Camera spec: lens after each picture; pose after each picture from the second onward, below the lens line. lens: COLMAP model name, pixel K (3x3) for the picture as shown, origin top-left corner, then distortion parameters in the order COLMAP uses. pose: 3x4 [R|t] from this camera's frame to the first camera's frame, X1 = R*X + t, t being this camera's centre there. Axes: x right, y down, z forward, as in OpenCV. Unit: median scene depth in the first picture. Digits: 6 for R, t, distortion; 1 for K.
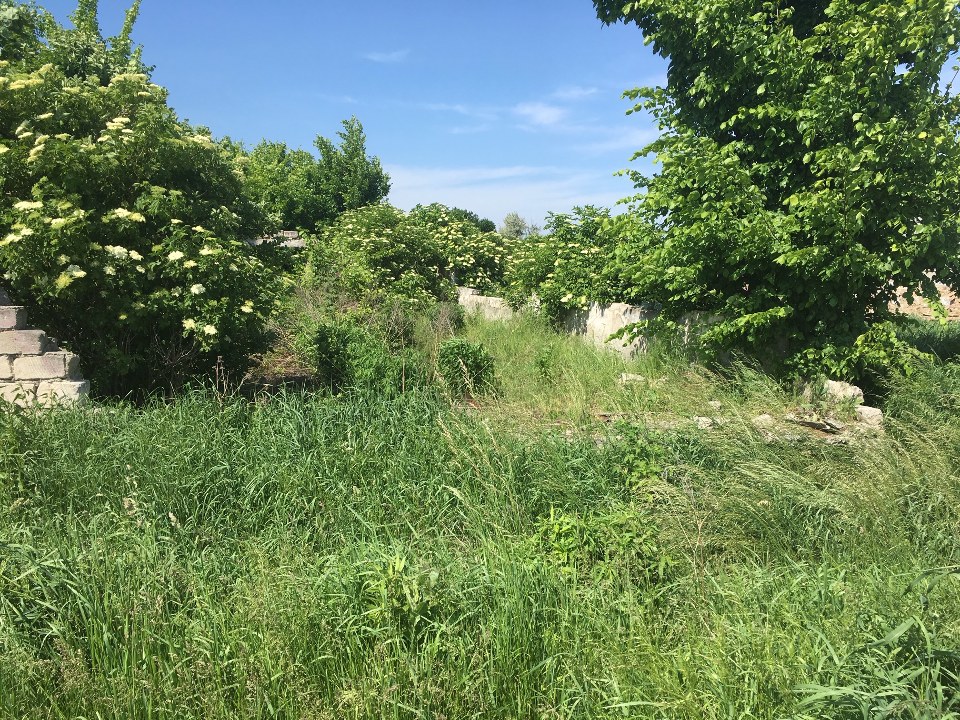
lens RADIAL K [[783.9, 0, 480.0], [0, 783.9, 360.0], [0, 0, 1]] dist [0.088261, -0.099289]
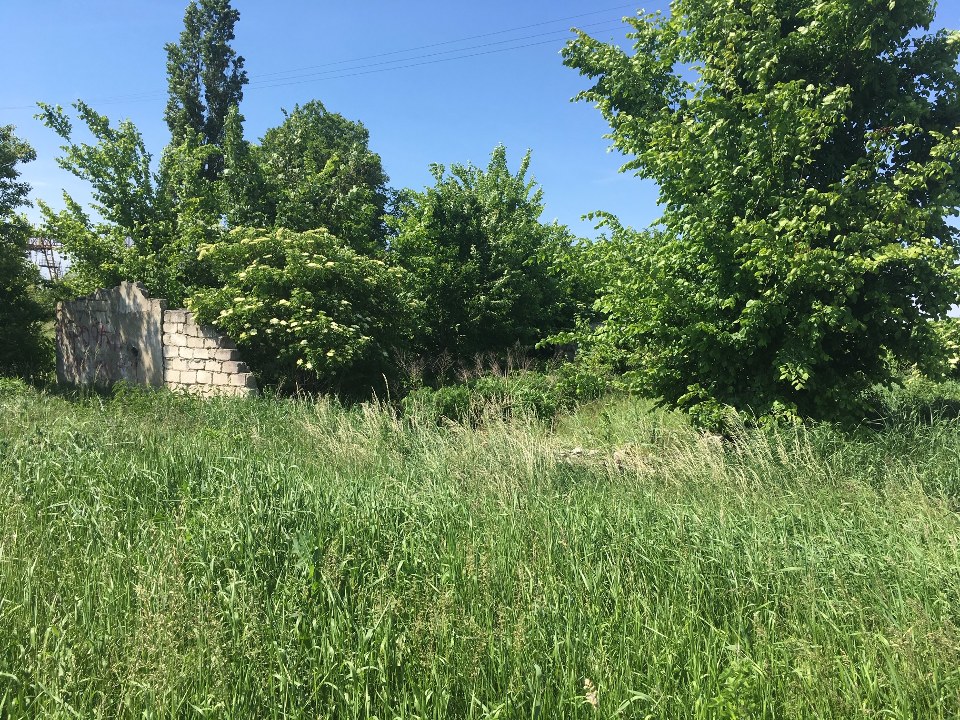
lens RADIAL K [[783.9, 0, 480.0], [0, 783.9, 360.0], [0, 0, 1]] dist [0.088261, -0.099289]
pose [[0.766823, 0.030701, -0.641123, 0.549086], [-0.102569, 0.991881, -0.075180, 0.022367], [0.633610, 0.123409, 0.763747, -0.062902]]
